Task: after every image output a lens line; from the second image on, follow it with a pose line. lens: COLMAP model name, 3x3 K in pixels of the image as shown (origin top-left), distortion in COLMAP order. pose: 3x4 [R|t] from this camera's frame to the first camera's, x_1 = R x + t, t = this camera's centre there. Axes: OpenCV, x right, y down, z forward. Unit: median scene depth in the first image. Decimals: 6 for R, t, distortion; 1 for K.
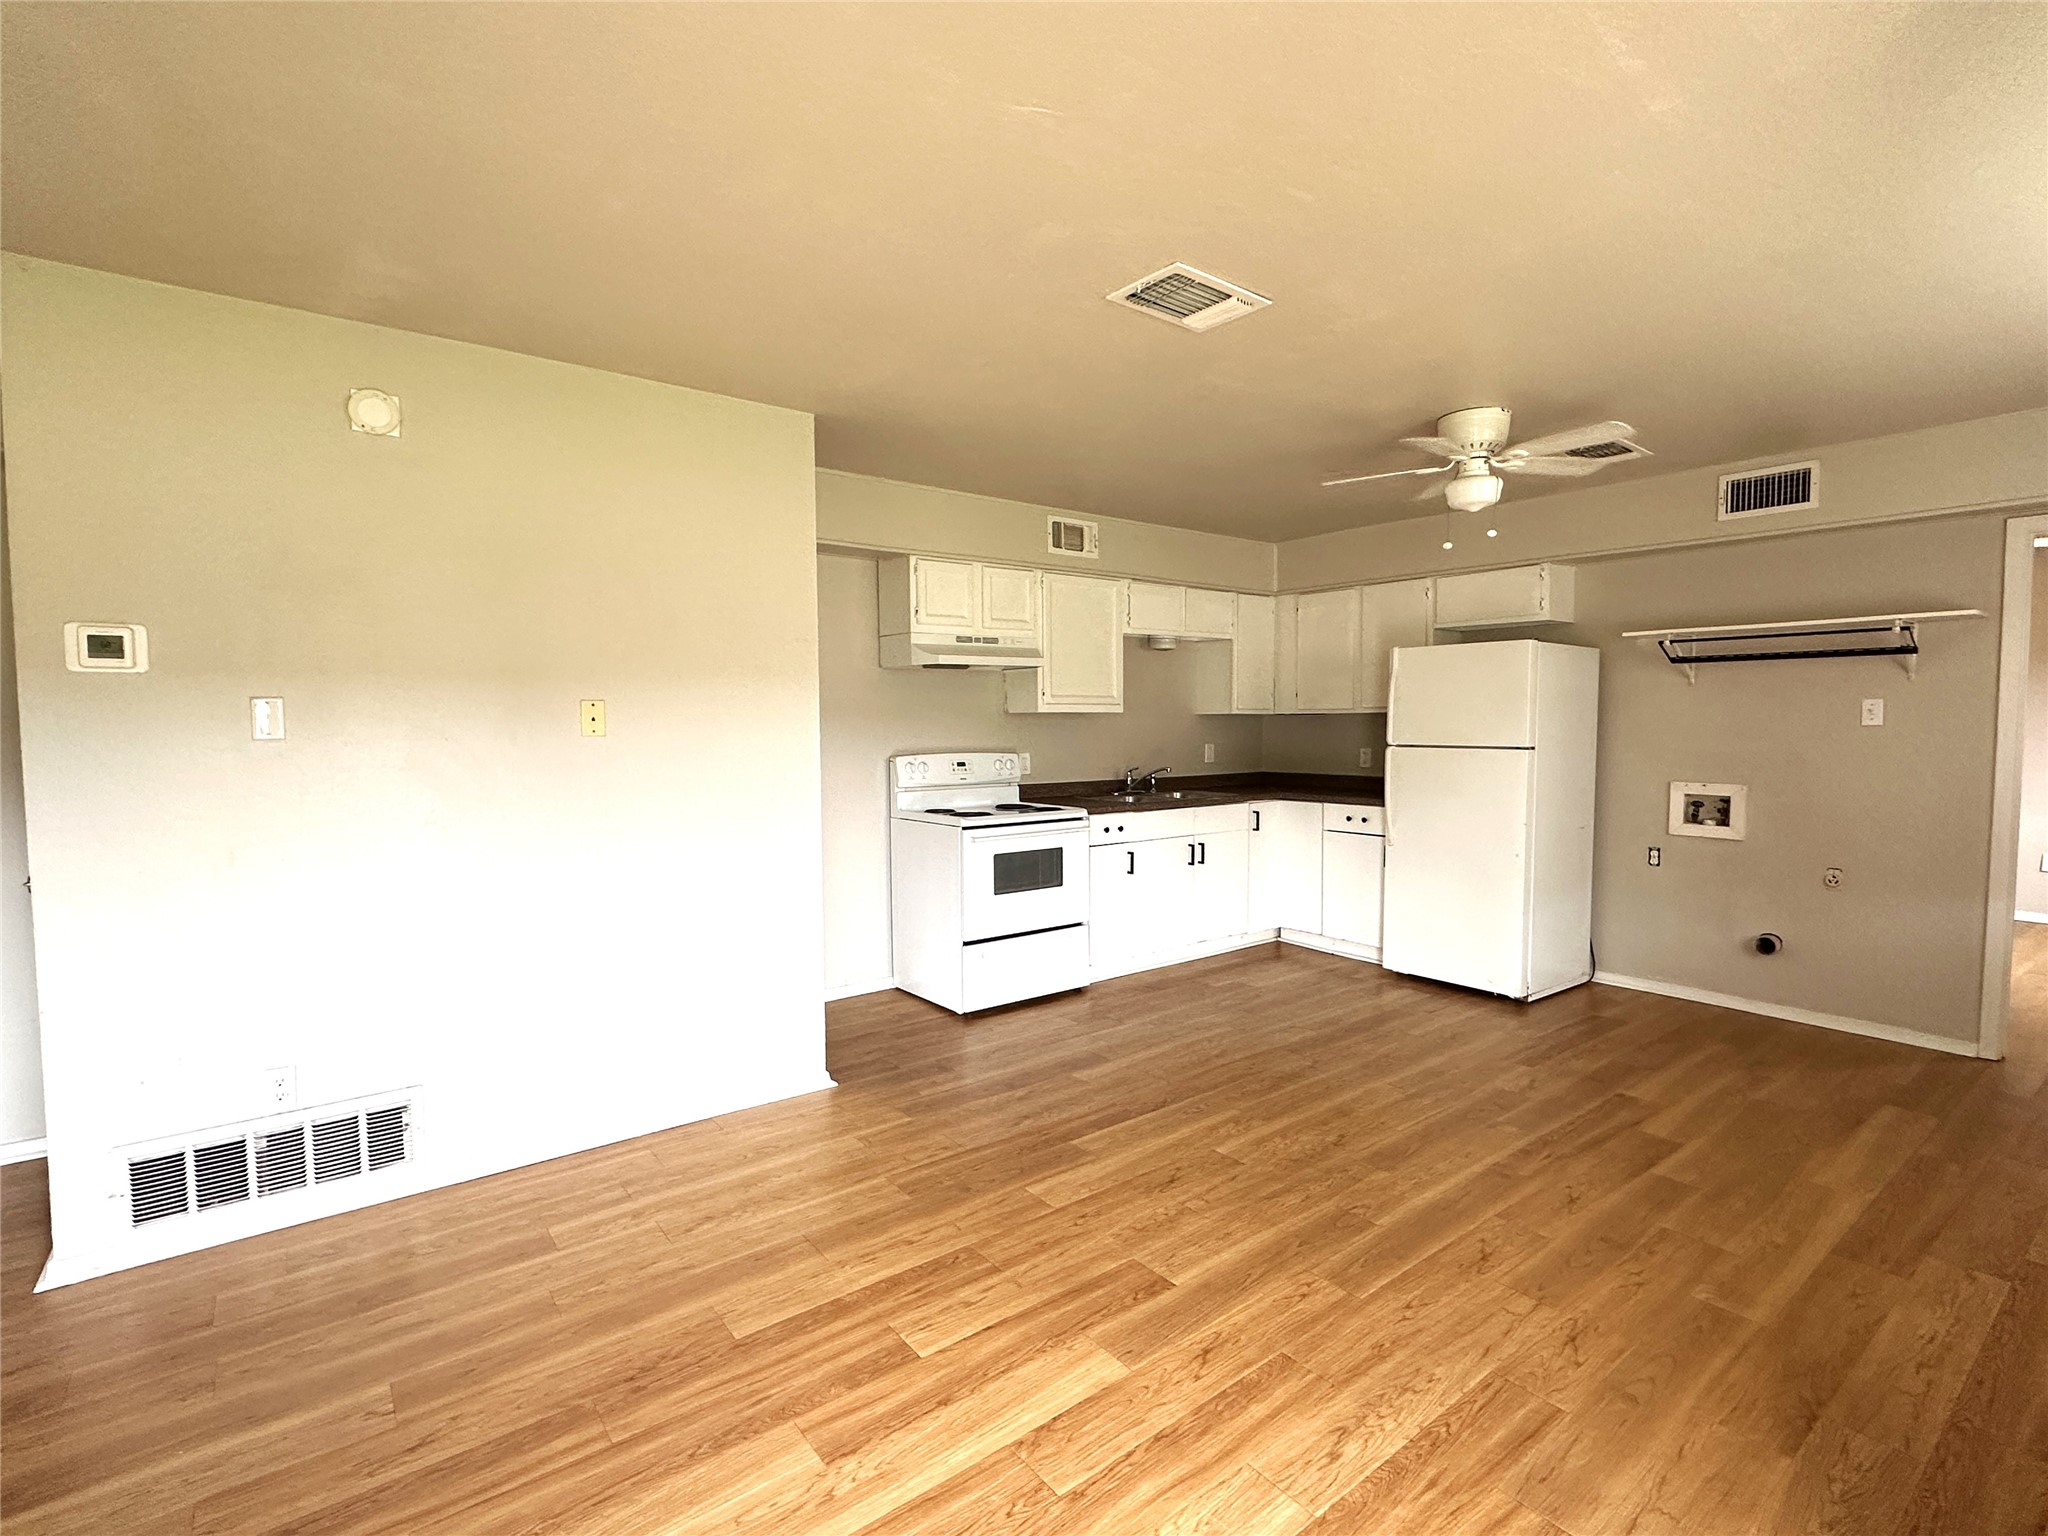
lens RADIAL K [[965.9, 0, 1024.0], [0, 965.9, 768.0], [0, 0, 1]] dist [-0.003983, 0.000218]
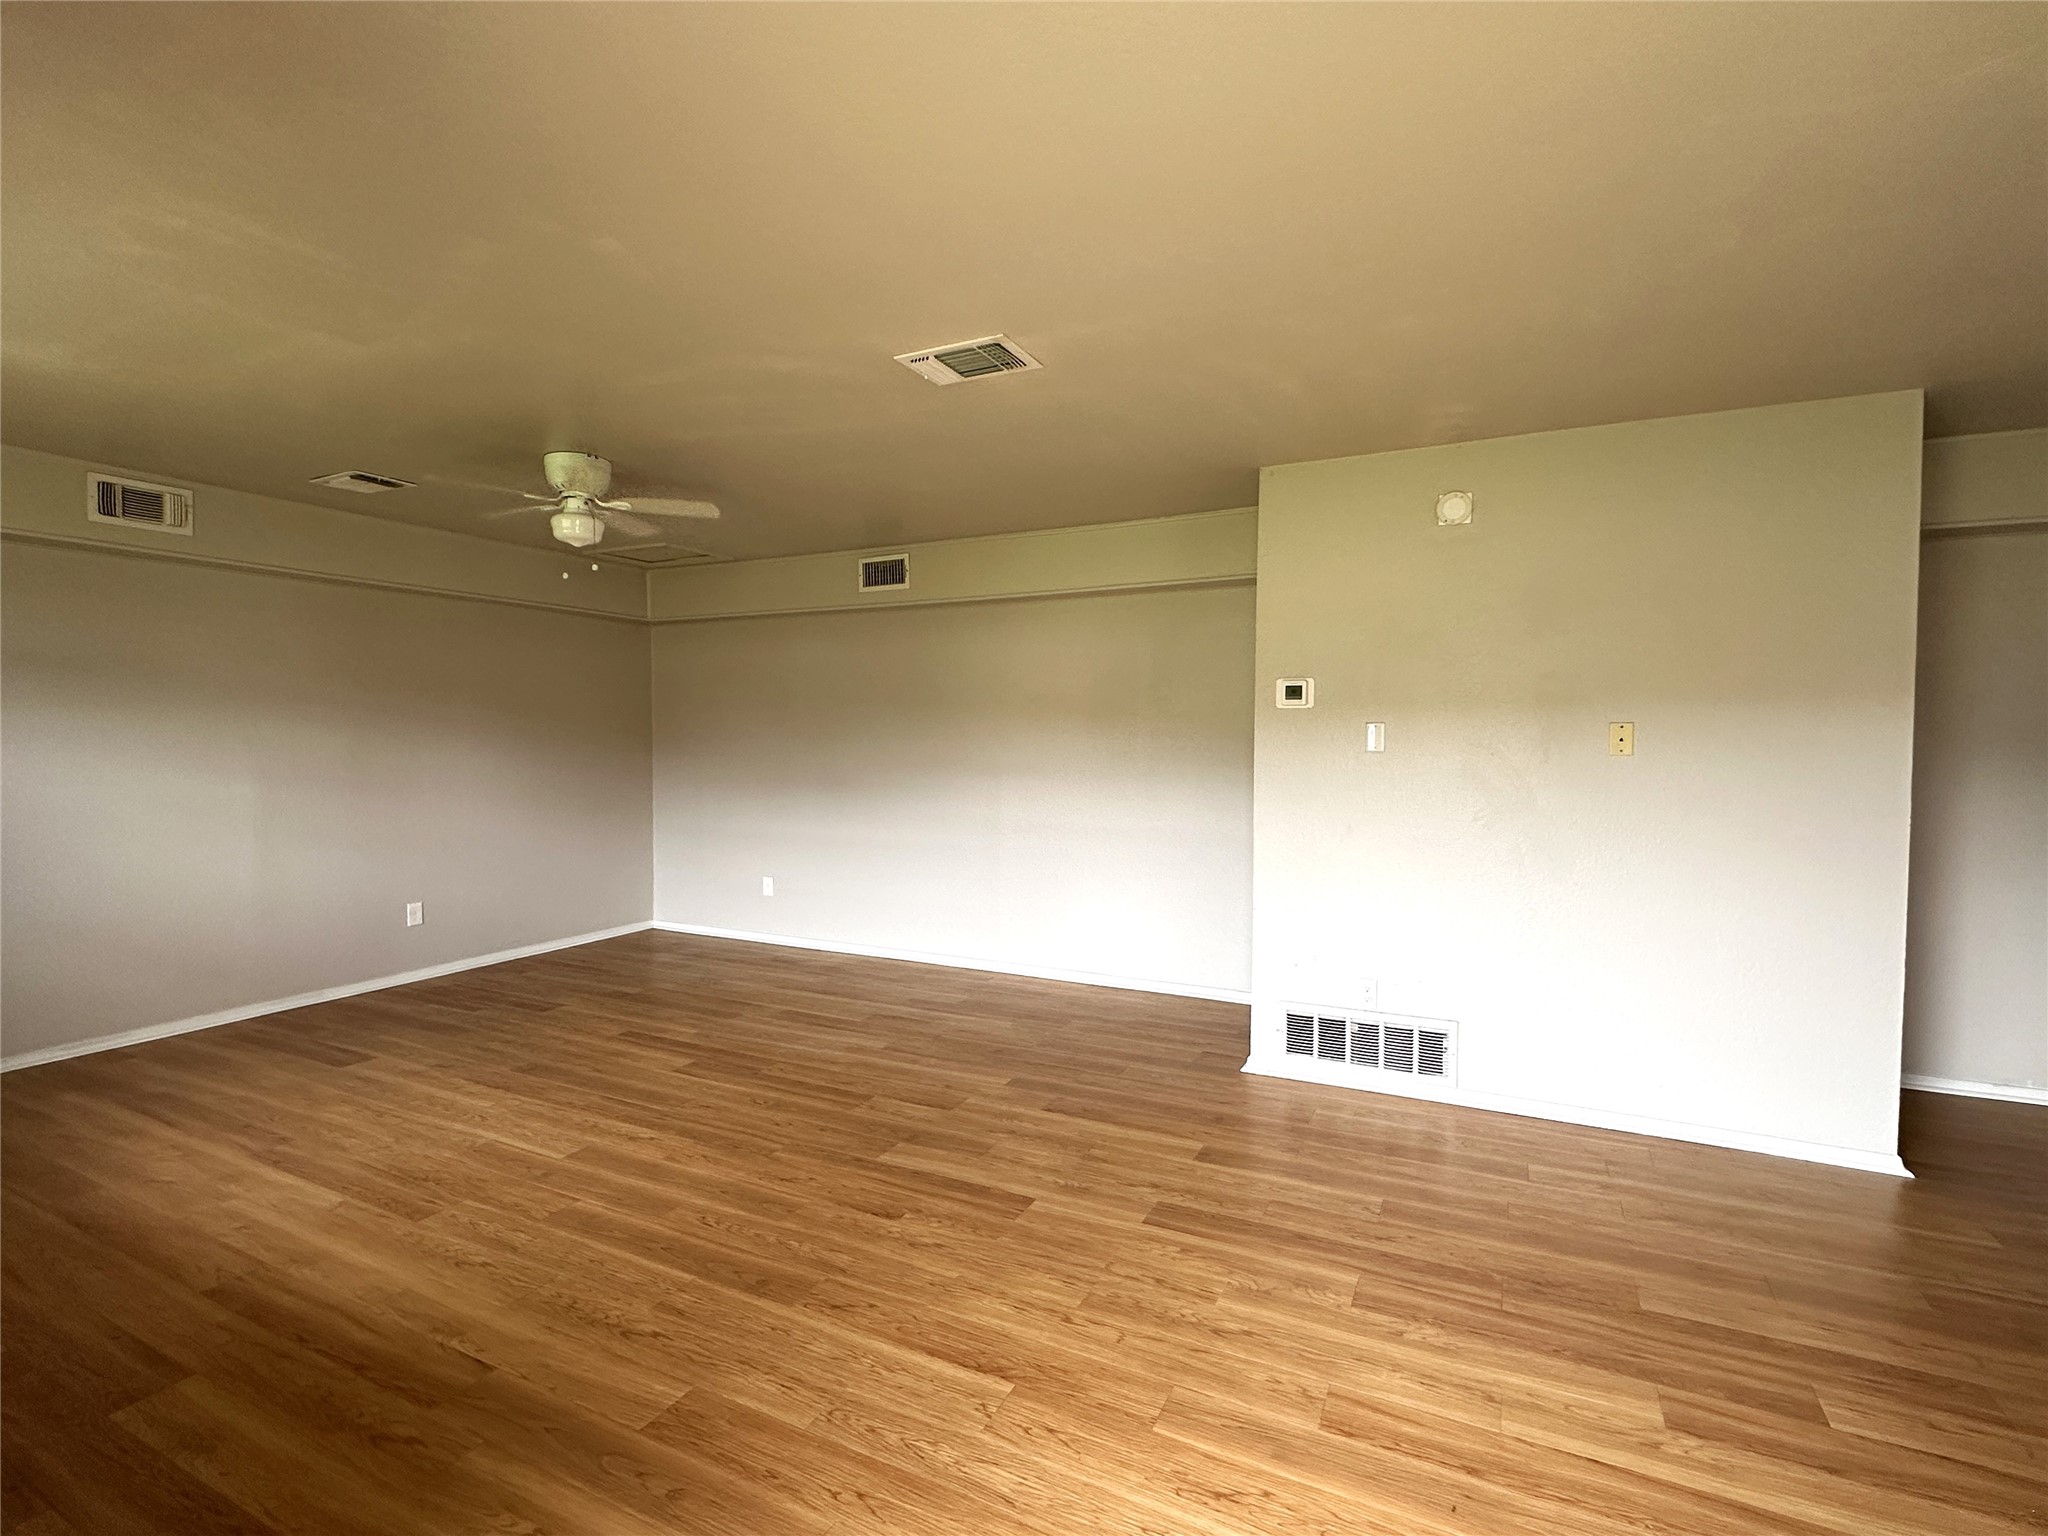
lens RADIAL K [[965.9, 0, 1024.0], [0, 965.9, 768.0], [0, 0, 1]] dist [-0.003983, 0.000218]
pose [[0.436820, 0.037120, -0.898783, 0.312841], [-0.052604, 0.998492, 0.015672, -0.000081], [0.898010, 0.040434, 0.438114, -0.116985]]
